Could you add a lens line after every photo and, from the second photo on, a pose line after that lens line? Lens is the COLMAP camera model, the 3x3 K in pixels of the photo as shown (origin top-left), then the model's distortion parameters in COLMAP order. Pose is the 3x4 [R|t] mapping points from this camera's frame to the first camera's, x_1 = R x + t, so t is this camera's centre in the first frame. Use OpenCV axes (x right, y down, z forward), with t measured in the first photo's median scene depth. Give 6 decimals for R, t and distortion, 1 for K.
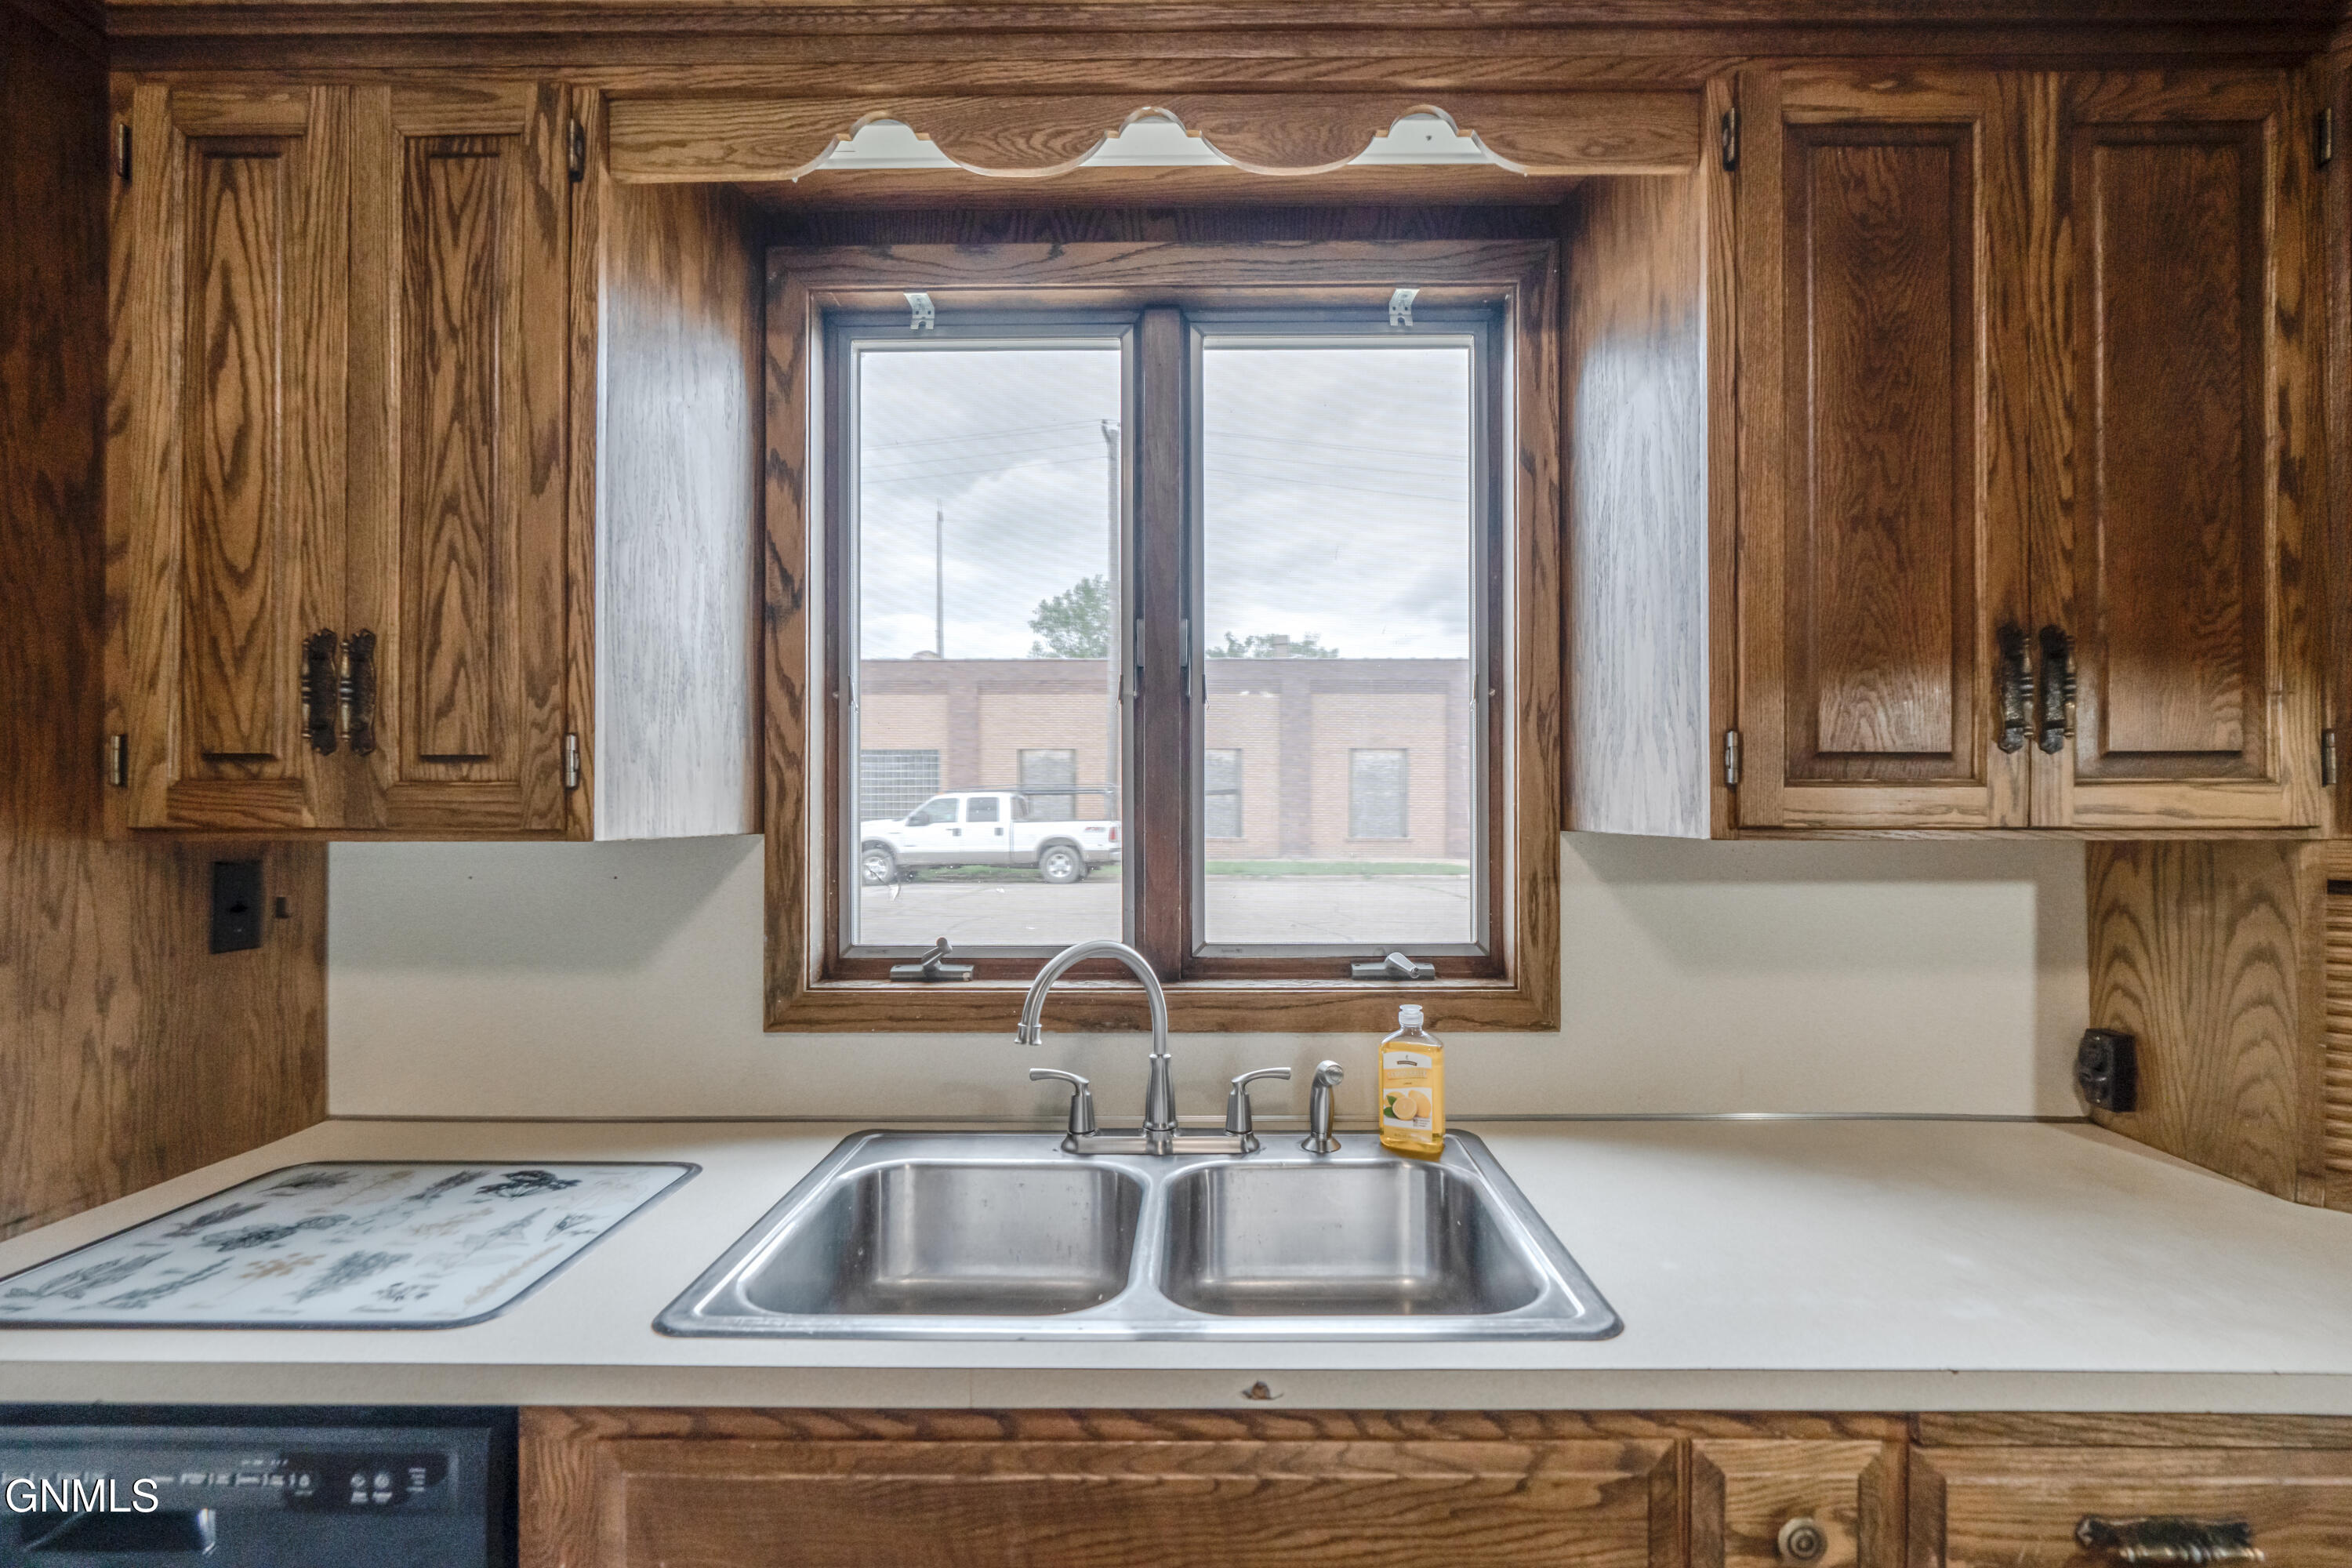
lens RADIAL K [[1083.3, 0, 1184.7], [0, 1083.3, 792.5], [0, 0, 1]] dist [-0.003079, -0.000412]
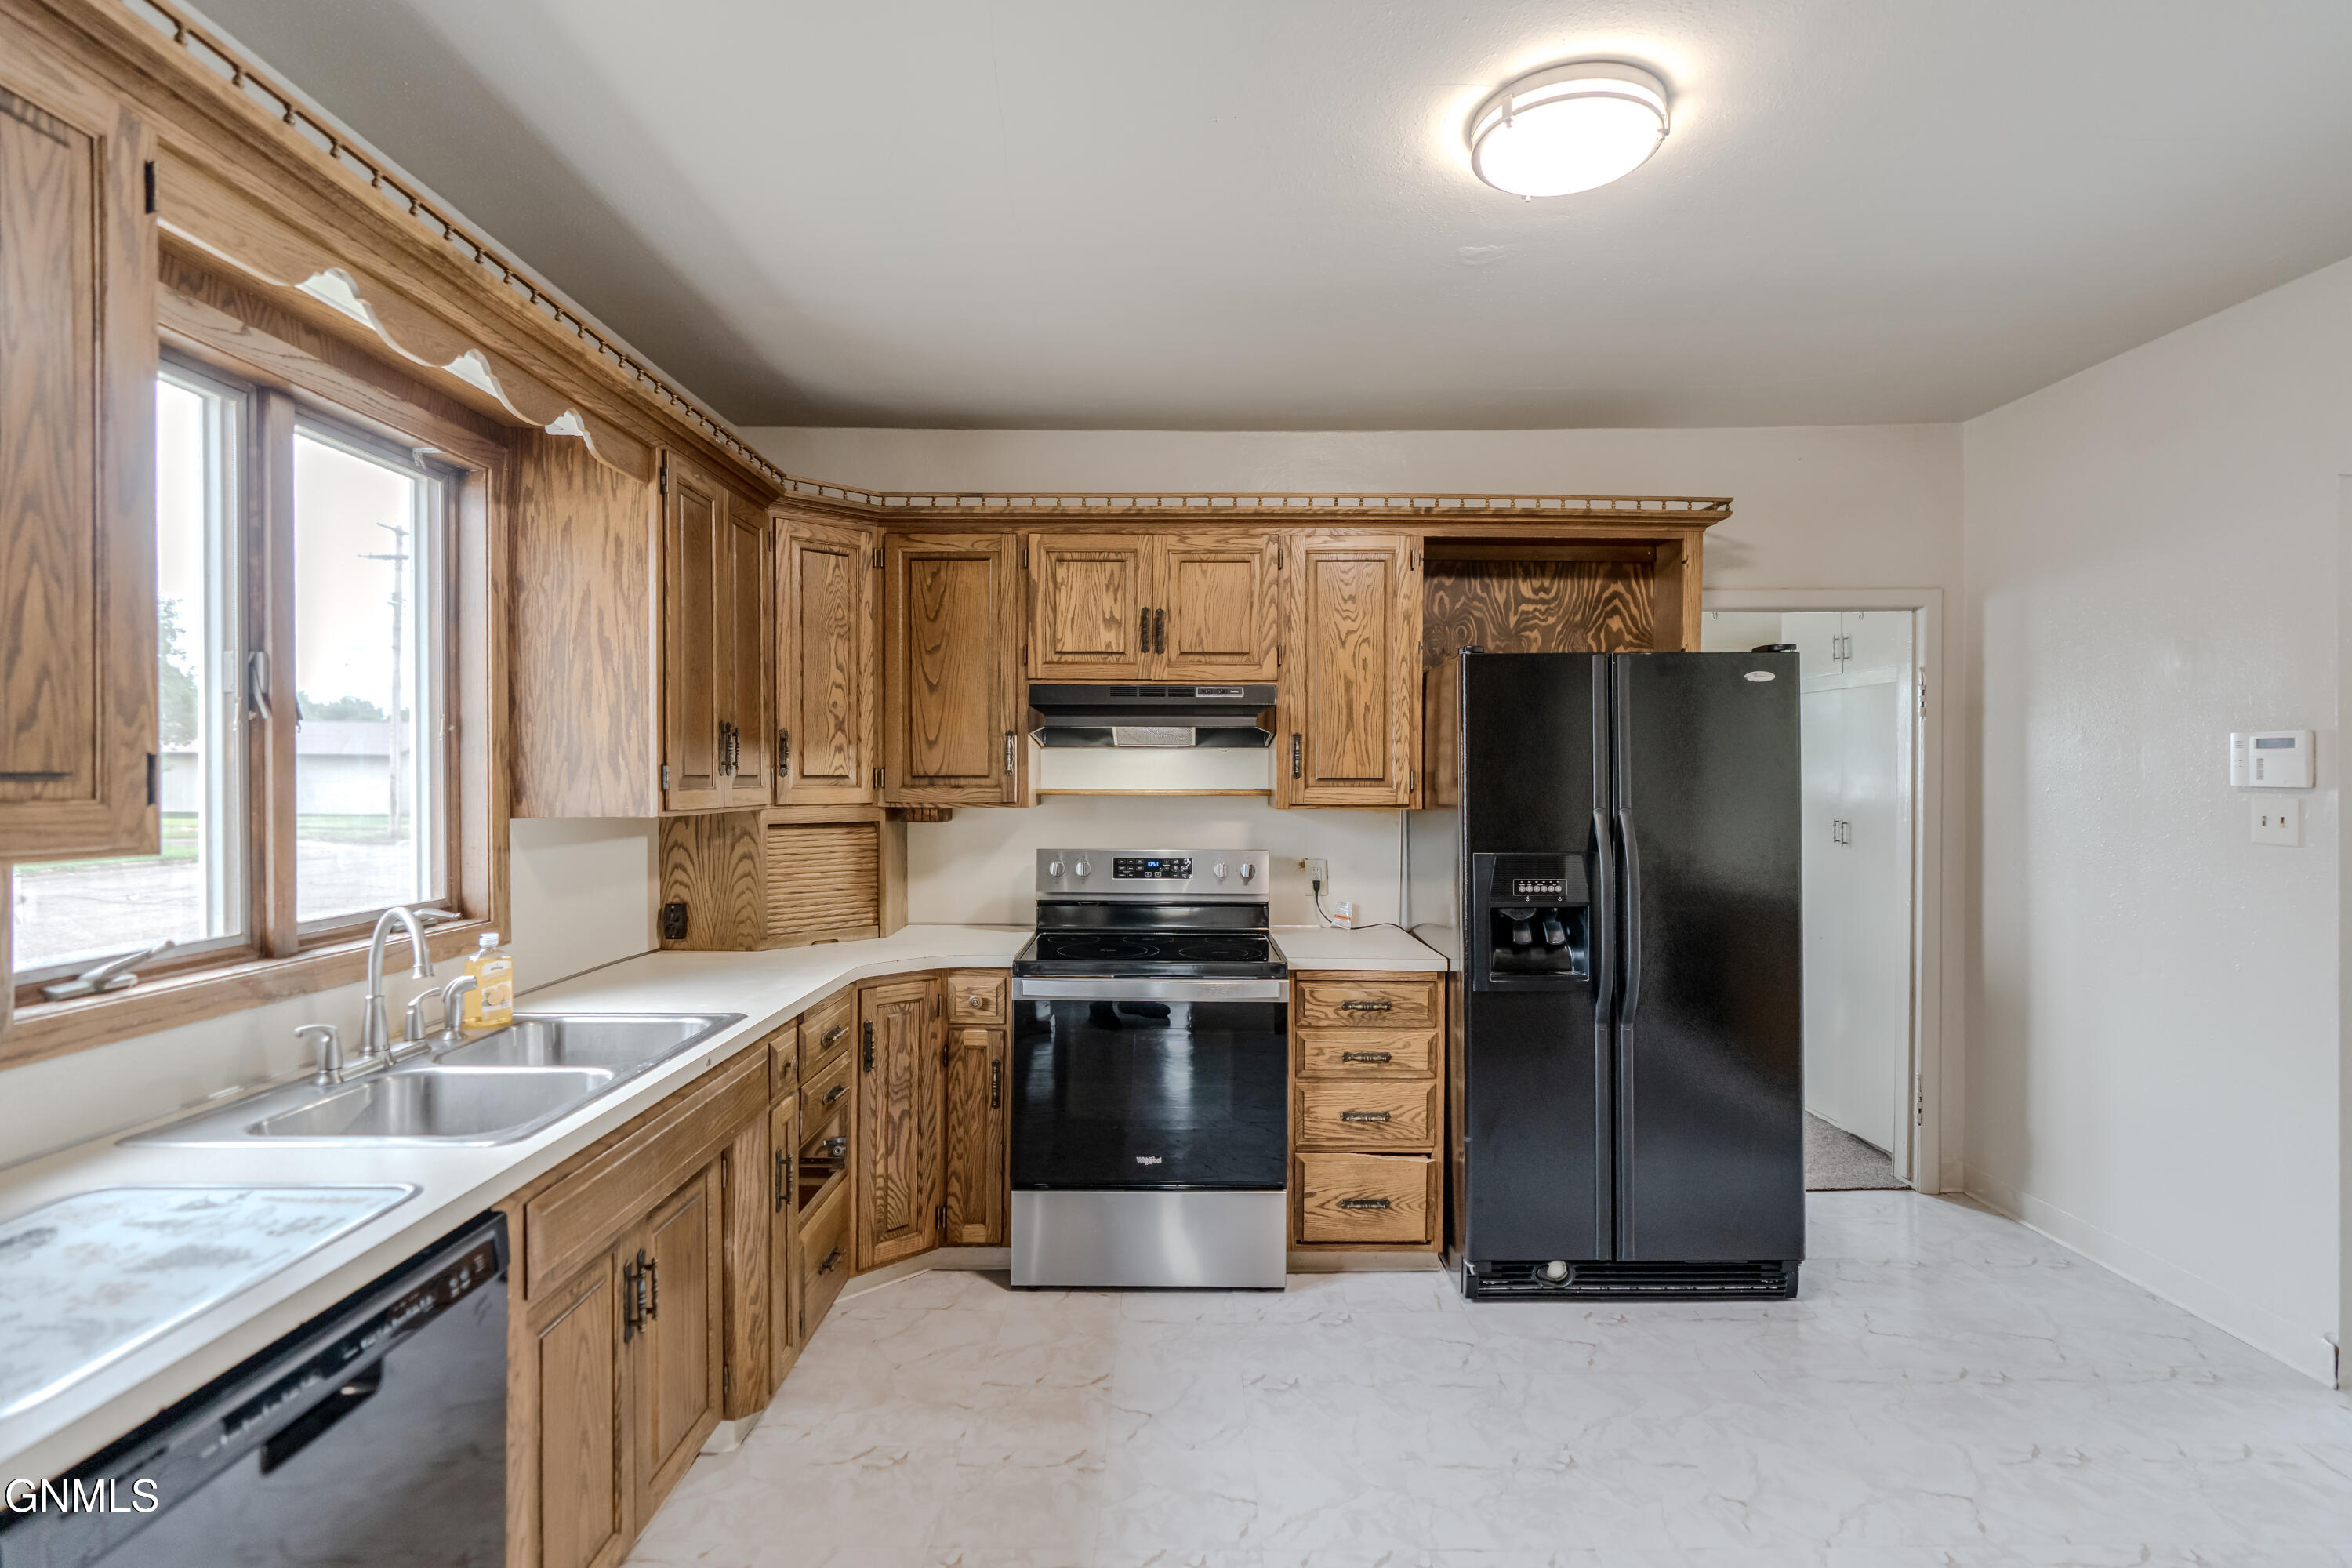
lens RADIAL K [[1083.3, 0, 1184.7], [0, 1083.3, 792.5], [0, 0, 1]] dist [-0.003079, -0.000412]
pose [[-0.012827, -0.012117, 0.999844, -1.578137], [0.003140, 0.999921, 0.012158, -0.024778], [-0.999913, 0.003296, -0.012788, 0.023742]]
